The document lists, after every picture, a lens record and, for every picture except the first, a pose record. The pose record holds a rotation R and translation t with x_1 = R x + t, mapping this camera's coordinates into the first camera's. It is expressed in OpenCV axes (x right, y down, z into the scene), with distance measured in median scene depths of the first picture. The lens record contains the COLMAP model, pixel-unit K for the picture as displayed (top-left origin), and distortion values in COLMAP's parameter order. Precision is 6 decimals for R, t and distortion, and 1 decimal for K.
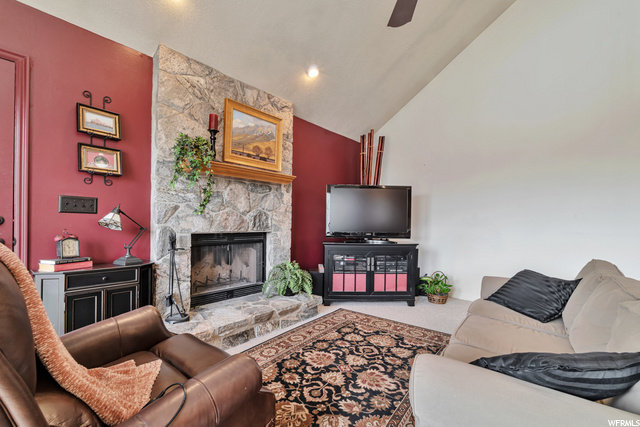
lens RADIAL K [[277.3, 0, 325.1], [0, 277.3, 222.4], [0, 0, 1]] dist [0.000355, 0.000043]
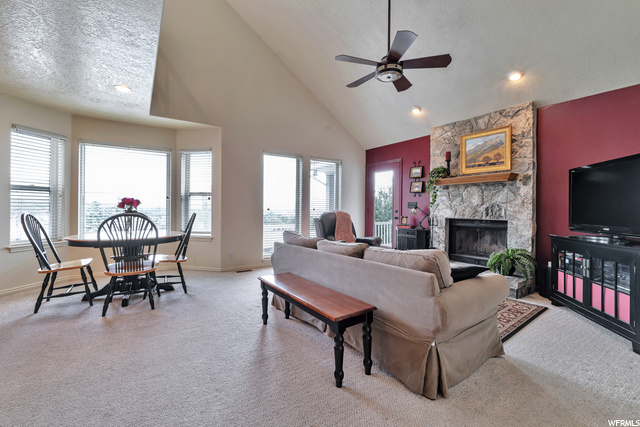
lens RADIAL K [[277.3, 0, 318.3], [0, 277.3, 206.7], [0, 0, 1]] dist [0.000355, 0.000043]
pose [[-0.284621, -0.023987, -0.958340, 1.286316], [-0.020921, 0.999604, -0.018806, 0.014348], [0.958412, 0.014697, -0.285010, 0.599747]]
